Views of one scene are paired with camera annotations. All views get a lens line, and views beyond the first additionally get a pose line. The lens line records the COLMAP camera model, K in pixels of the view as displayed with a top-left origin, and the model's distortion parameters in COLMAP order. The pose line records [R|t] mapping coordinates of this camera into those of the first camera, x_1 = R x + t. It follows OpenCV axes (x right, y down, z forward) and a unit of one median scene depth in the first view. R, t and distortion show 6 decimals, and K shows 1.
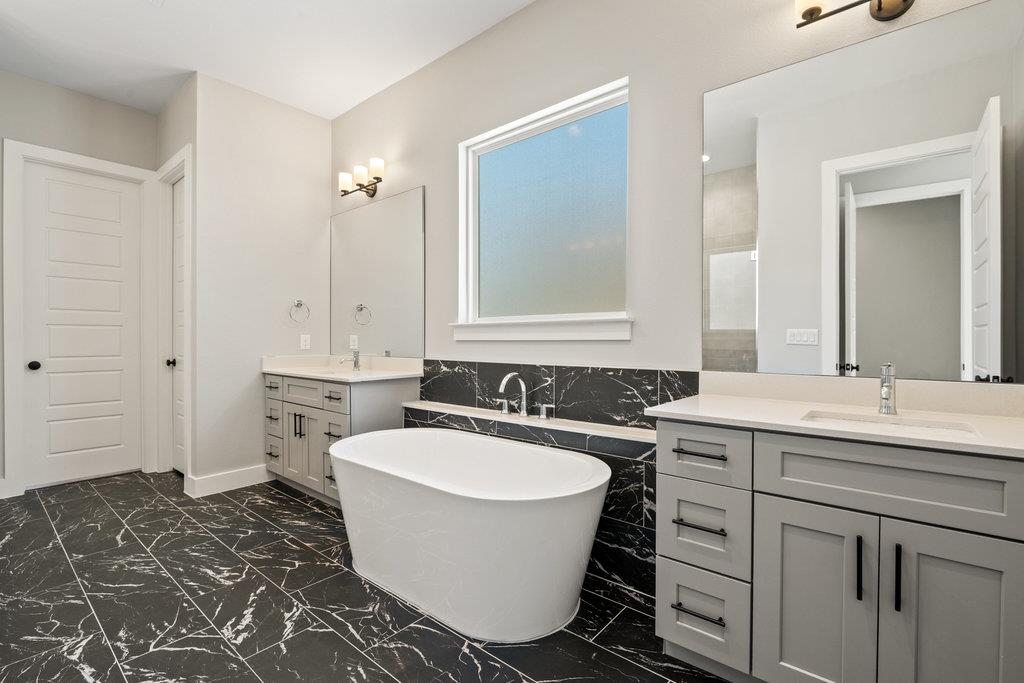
lens RADIAL K [[466.8, 0, 514.0], [0, 466.8, 340.9], [0, 0, 1]] dist [0.001372, -0.004193]
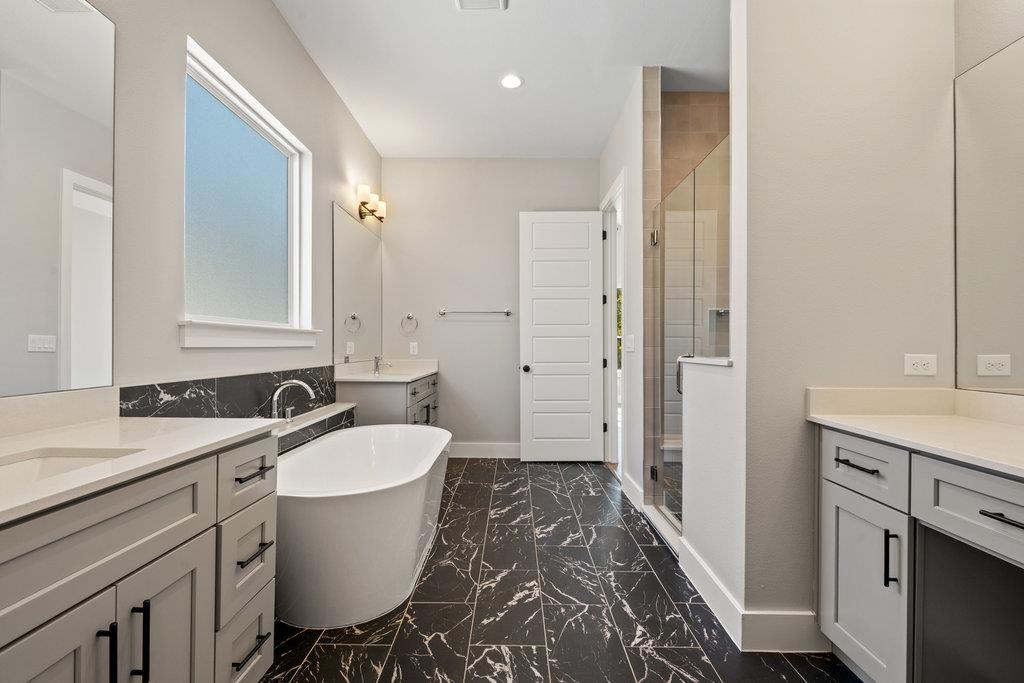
lens RADIAL K [[466.8, 0, 510.8], [0, 466.8, 343.5], [0, 0, 1]] dist [0.001372, -0.004193]
pose [[-0.641671, 0.004115, 0.766969, -1.190910], [0.002175, 0.999991, -0.003546, -0.005022], [-0.766977, -0.000607, -0.641675, 1.450457]]
